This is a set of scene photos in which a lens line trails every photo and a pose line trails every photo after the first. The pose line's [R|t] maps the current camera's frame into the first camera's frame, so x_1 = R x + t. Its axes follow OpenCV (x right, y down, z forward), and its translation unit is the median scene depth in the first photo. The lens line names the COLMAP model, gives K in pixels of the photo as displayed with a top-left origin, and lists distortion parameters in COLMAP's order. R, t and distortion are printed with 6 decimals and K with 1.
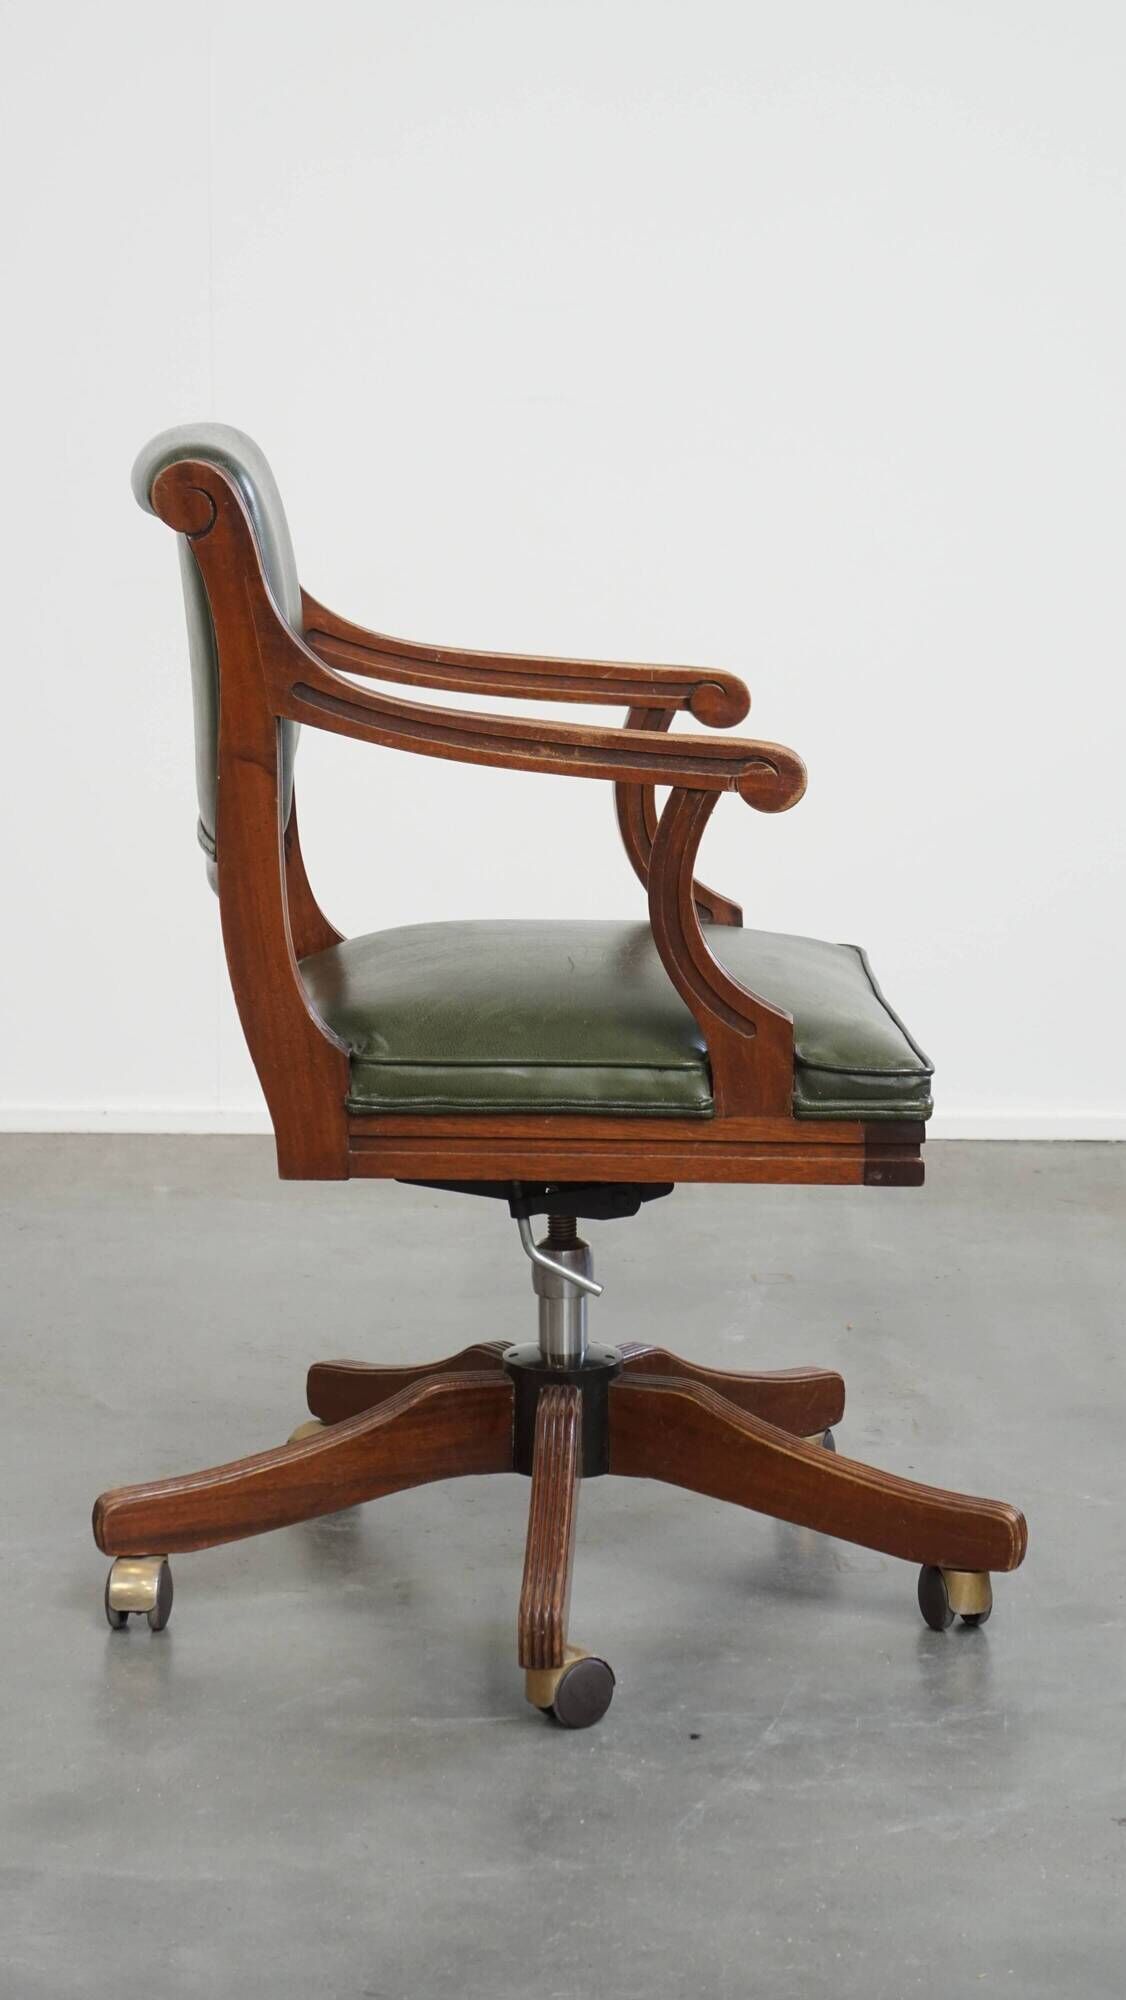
lens RADIAL K [[4114.5, 0, 563.0], [0, 4114.5, 1000.0], [0, 0, 1]] dist [0.145804, 0.312908]
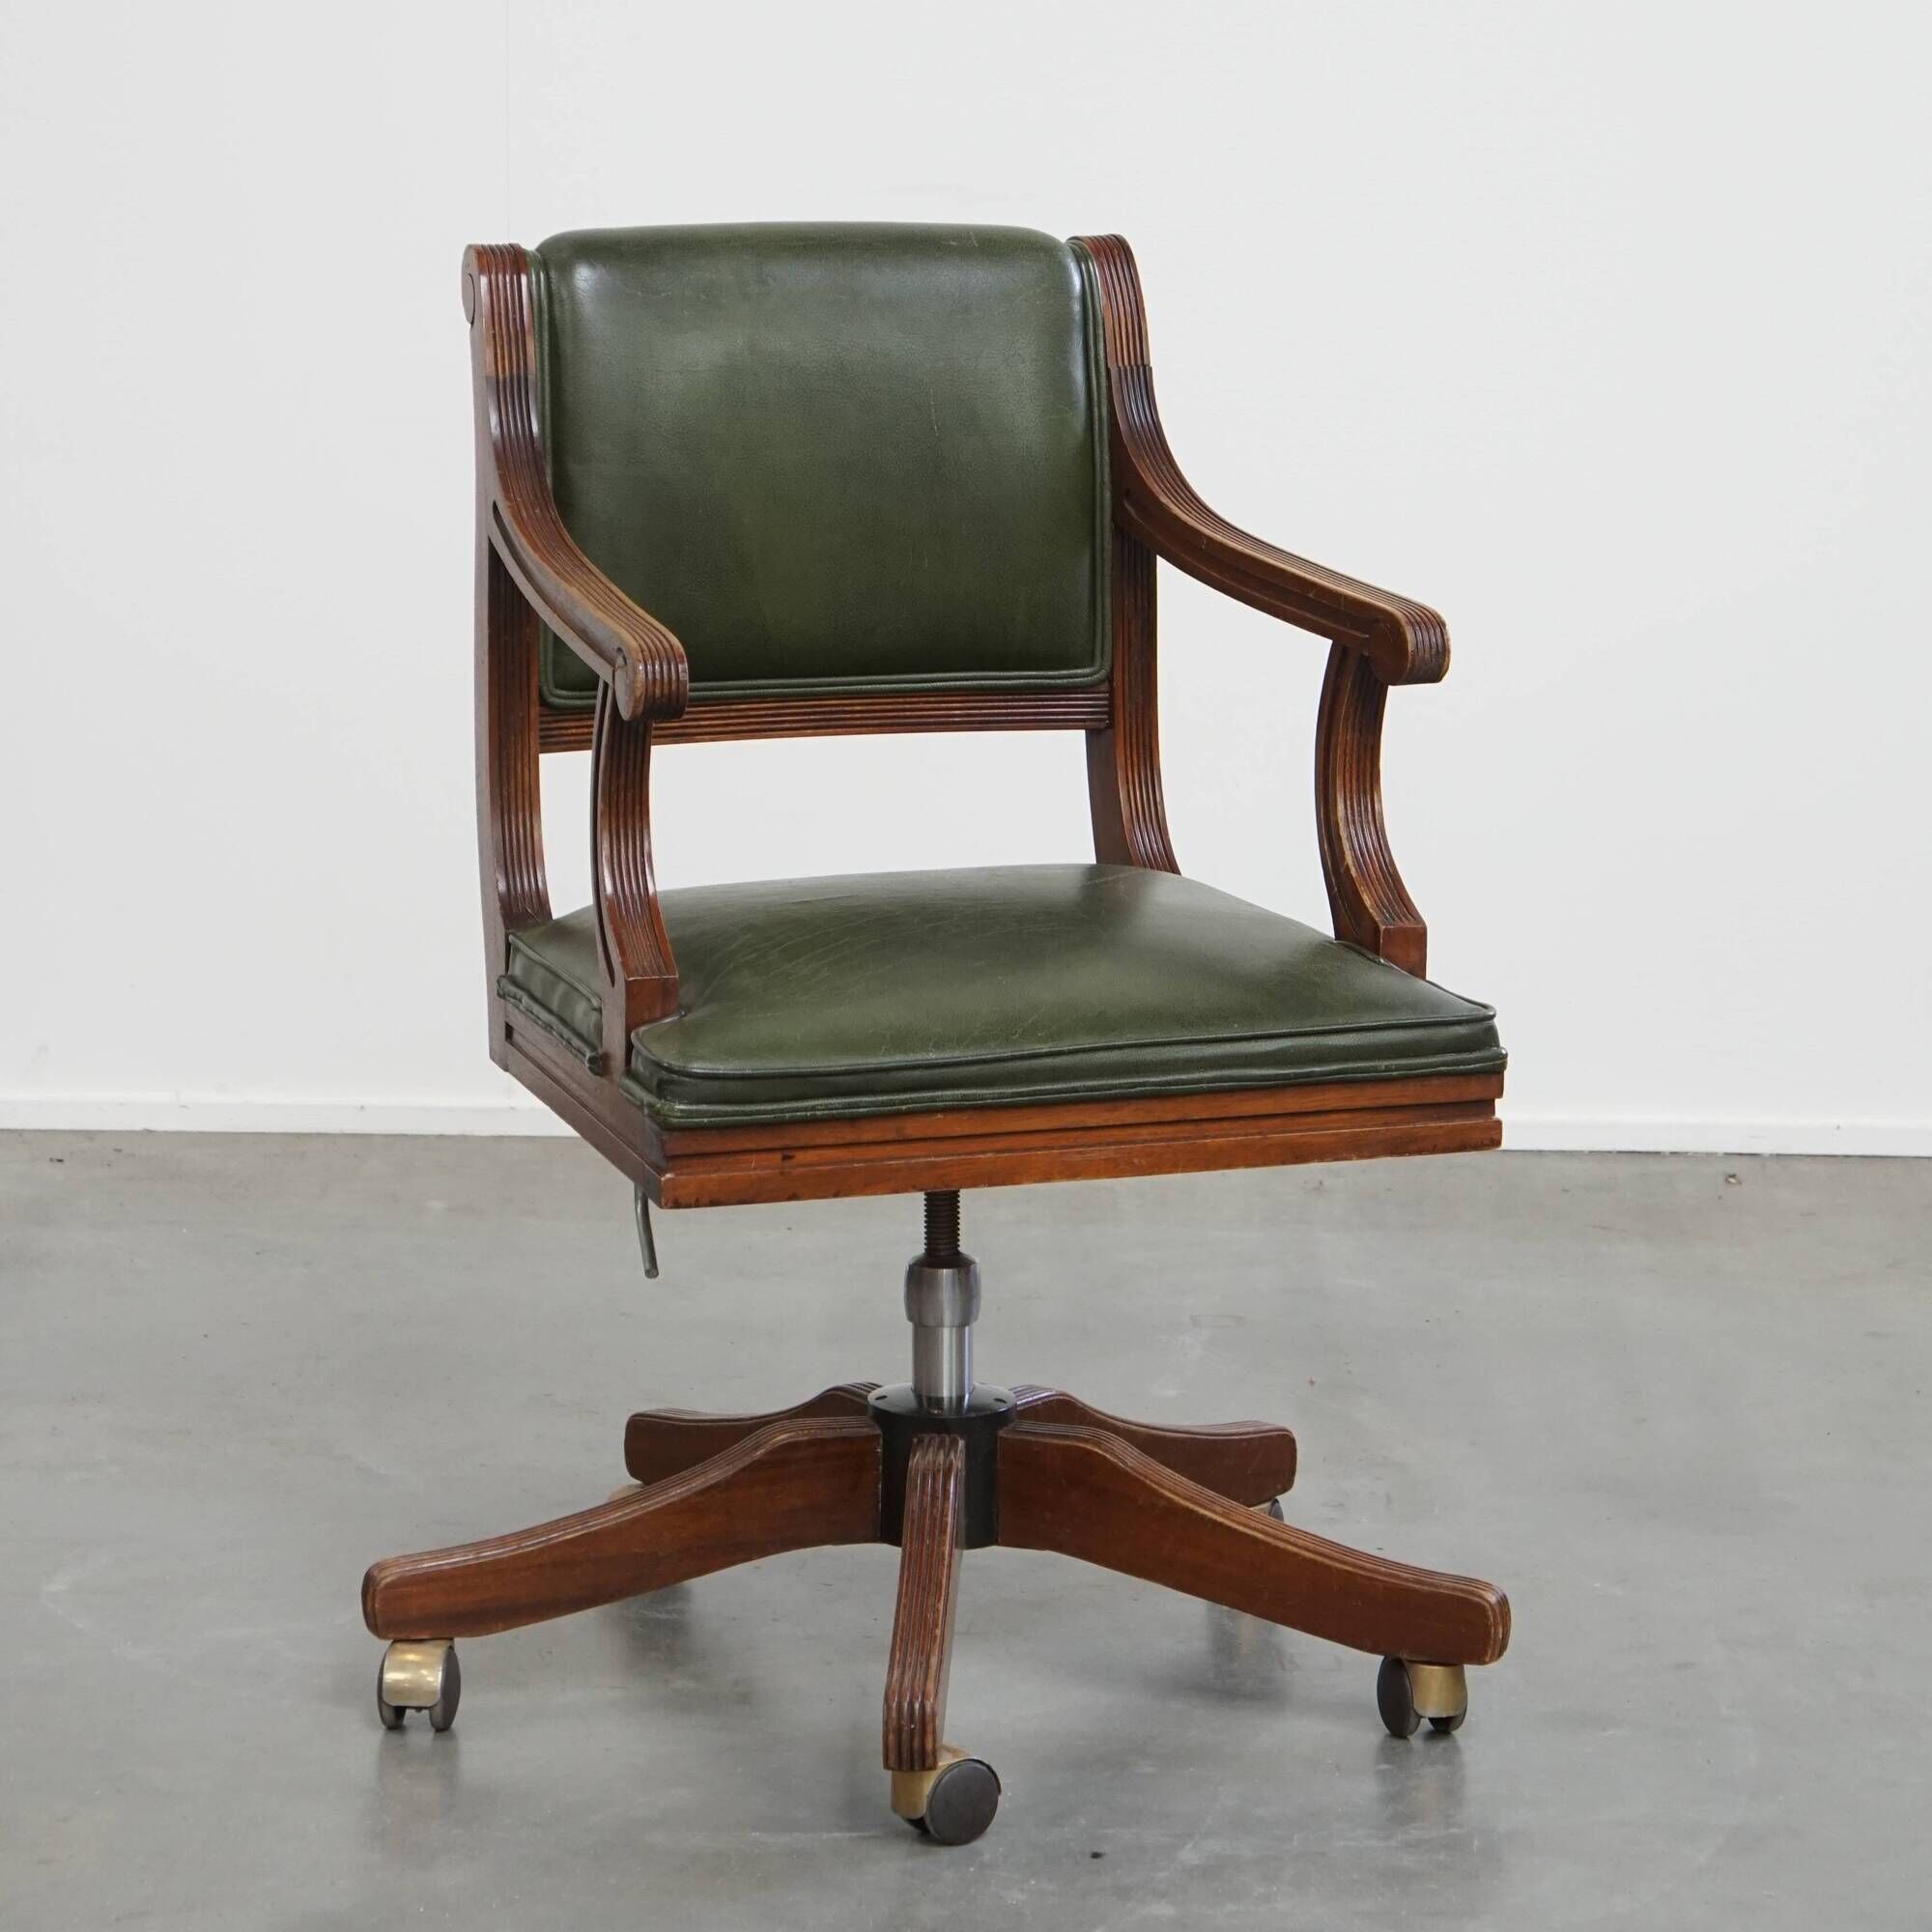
lens RADIAL K [[5949.9, 0, 966.0], [0, 5949.9, 966.0], [0, 0, 1]] dist [0.200767, -0.974414]
pose [[0.999980, 0.005743, -0.002804, 0.007690], [-0.005749, 0.999981, -0.002361, 0.004027], [0.002791, 0.002377, 0.999993, -0.176403]]
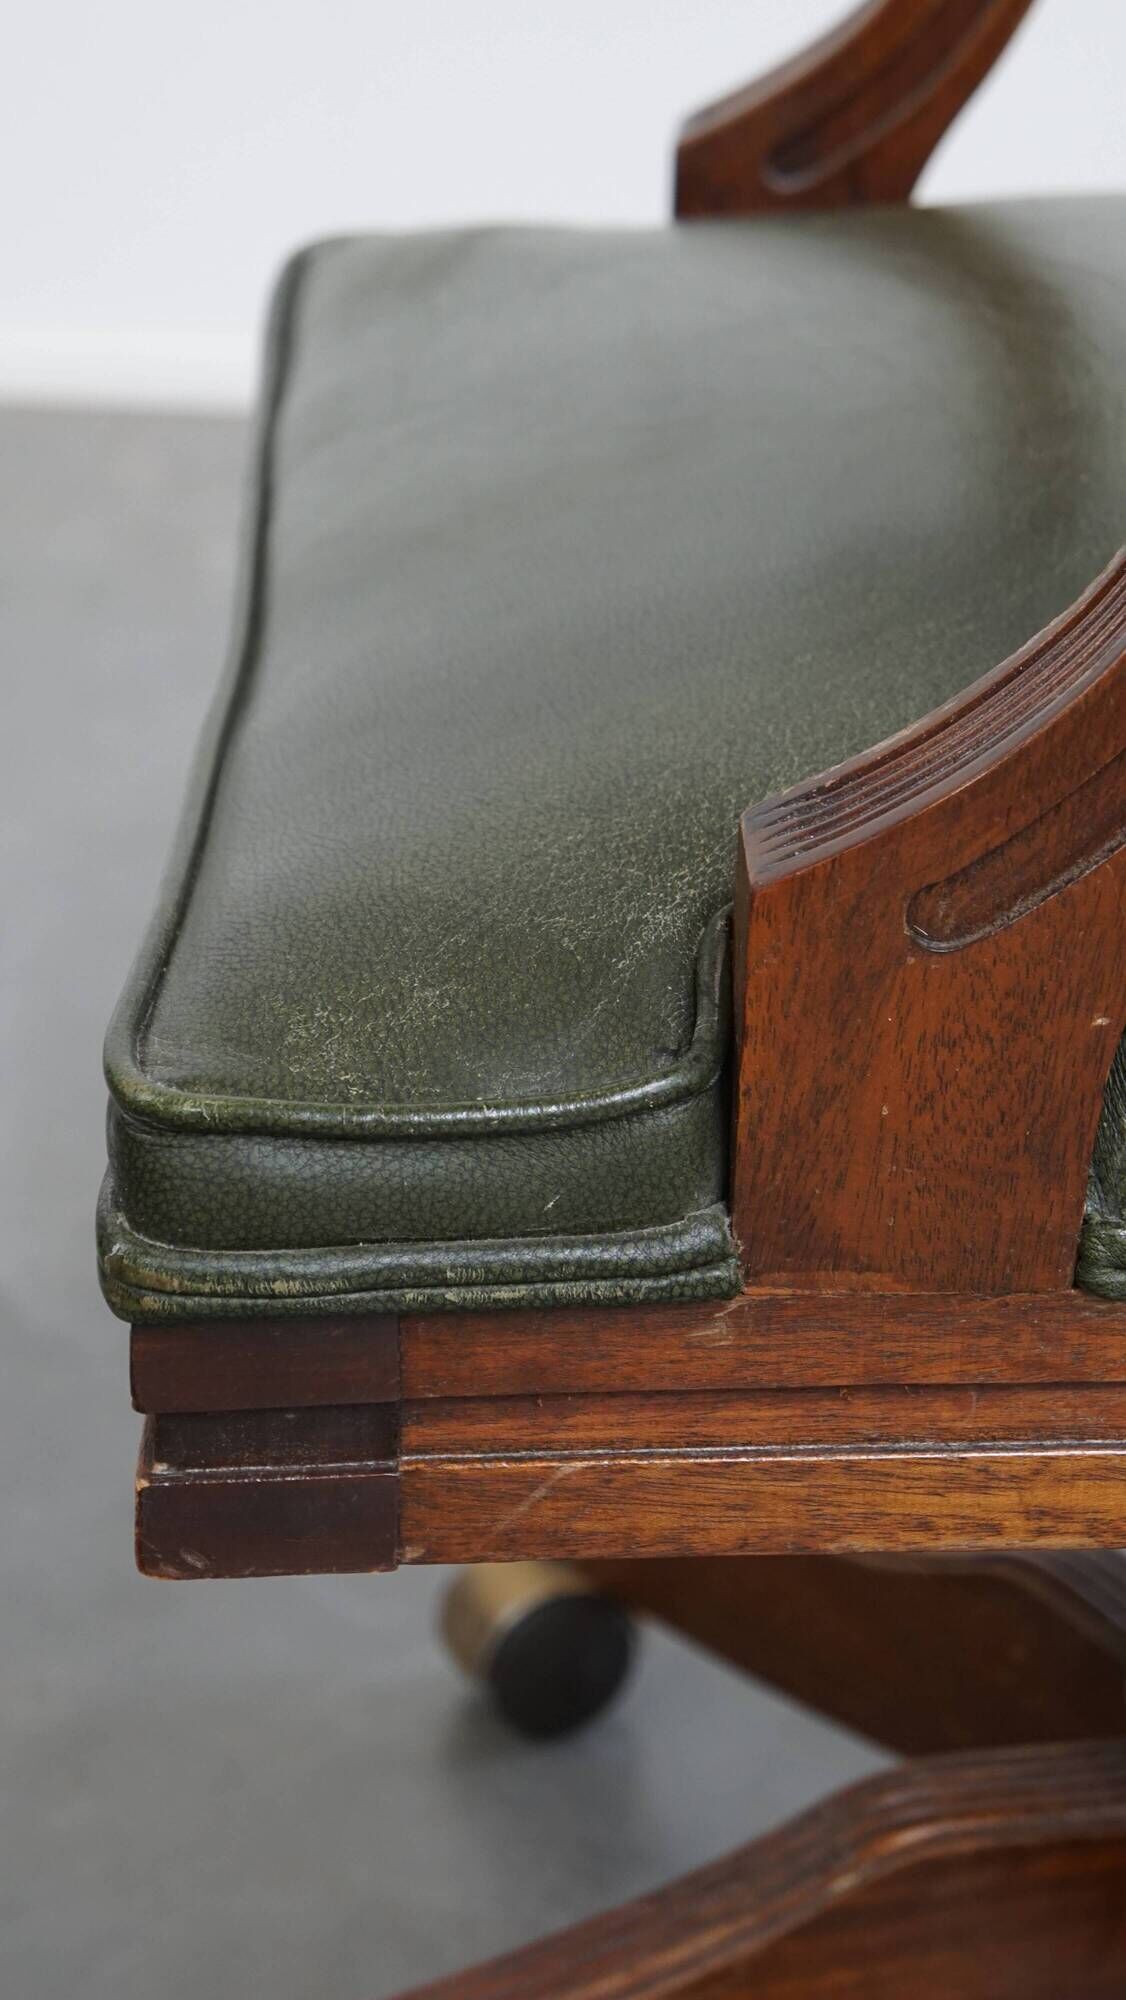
lens RADIAL K [[4114.5, 0, 563.0], [0, 4114.5, 1000.0], [0, 0, 1]] dist [0.145804, 0.312908]
pose [[0.999806, 0.007027, 0.018424, -0.063165], [-0.011443, 0.967687, 0.251895, -0.040453], [-0.016059, -0.252057, 0.967579, 0.739045]]
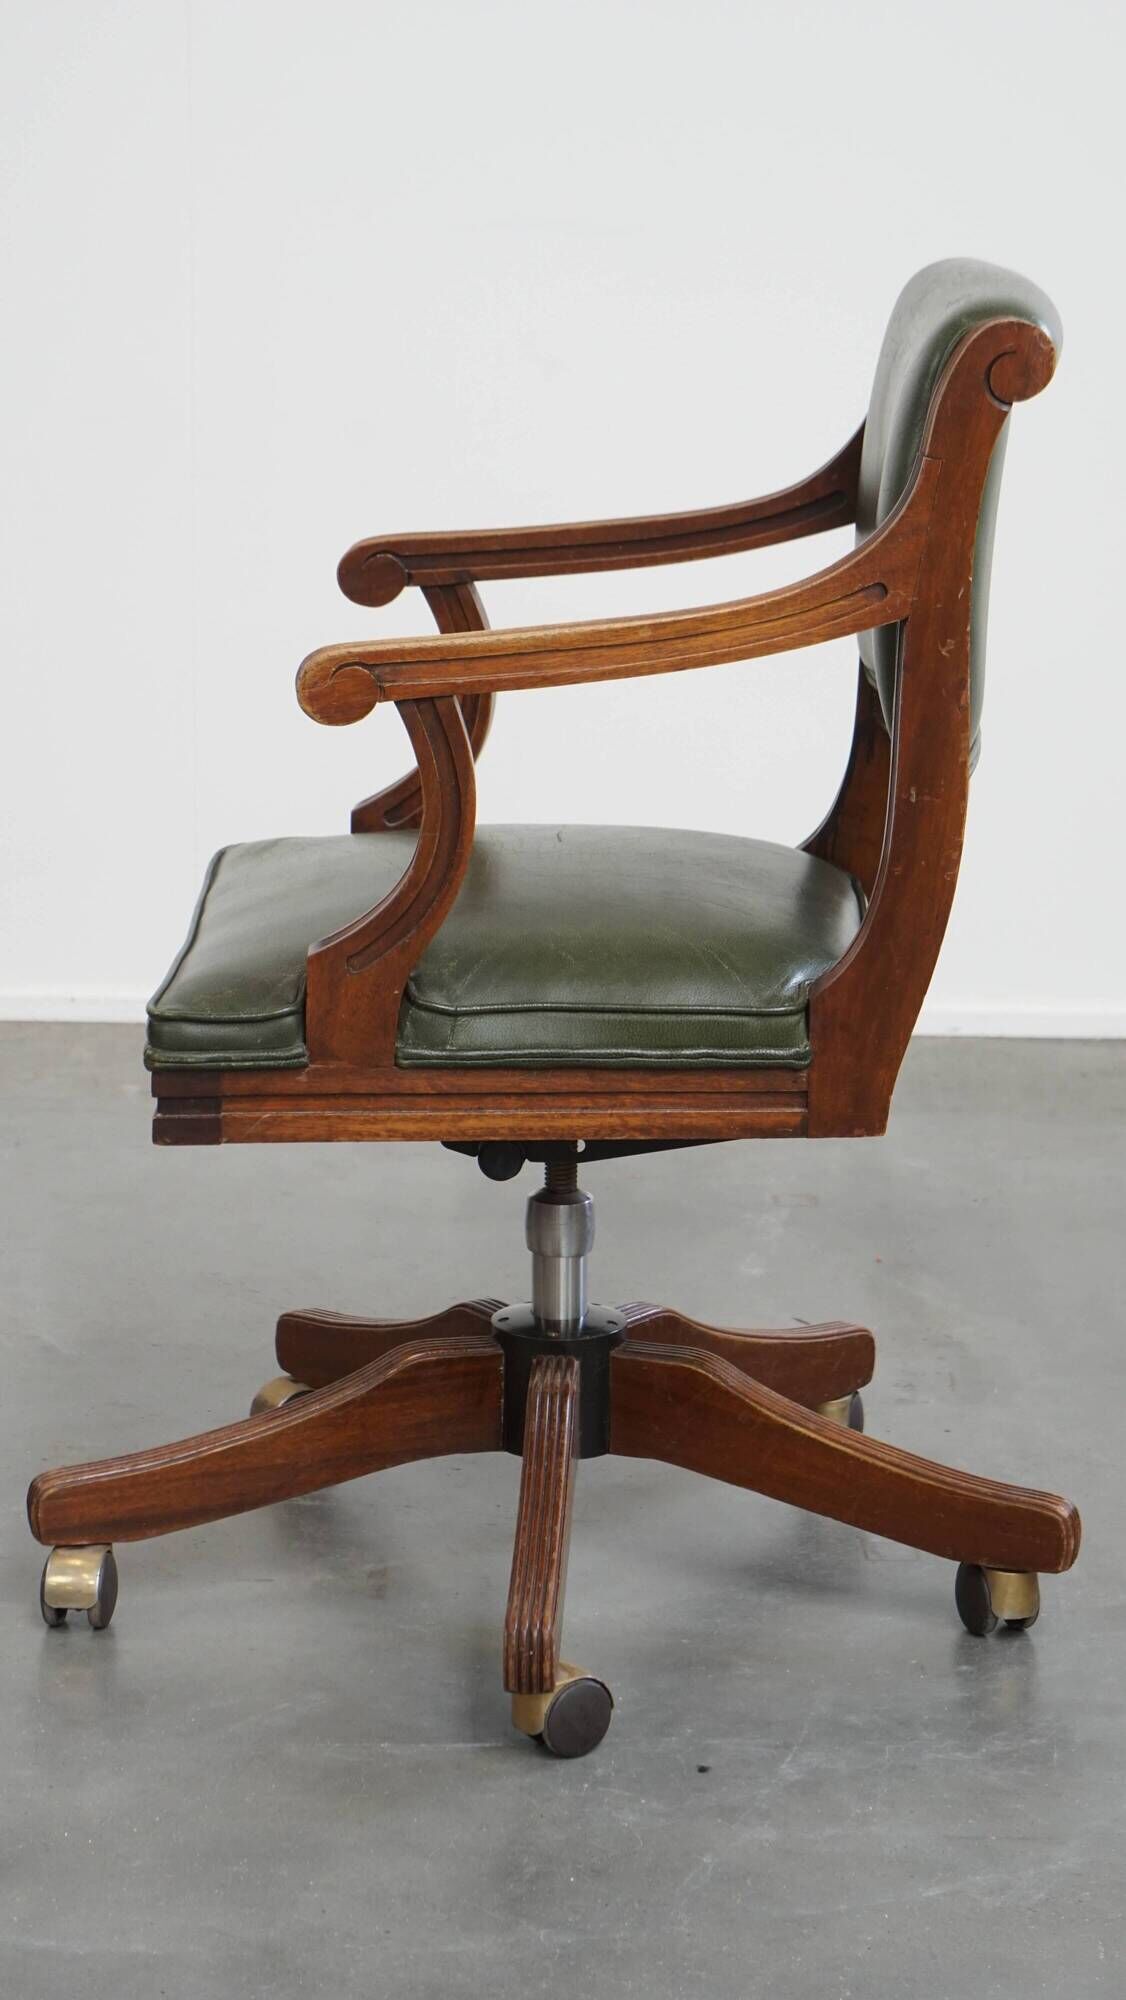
lens RADIAL K [[4114.5, 0, 563.0], [0, 4114.5, 1000.0], [0, 0, 1]] dist [0.145804, 0.312908]
pose [[0.999948, 0.008929, -0.004875, 0.004634], [-0.008692, 0.998867, 0.046779, -0.024966], [0.005287, -0.046734, 0.998893, 0.119034]]
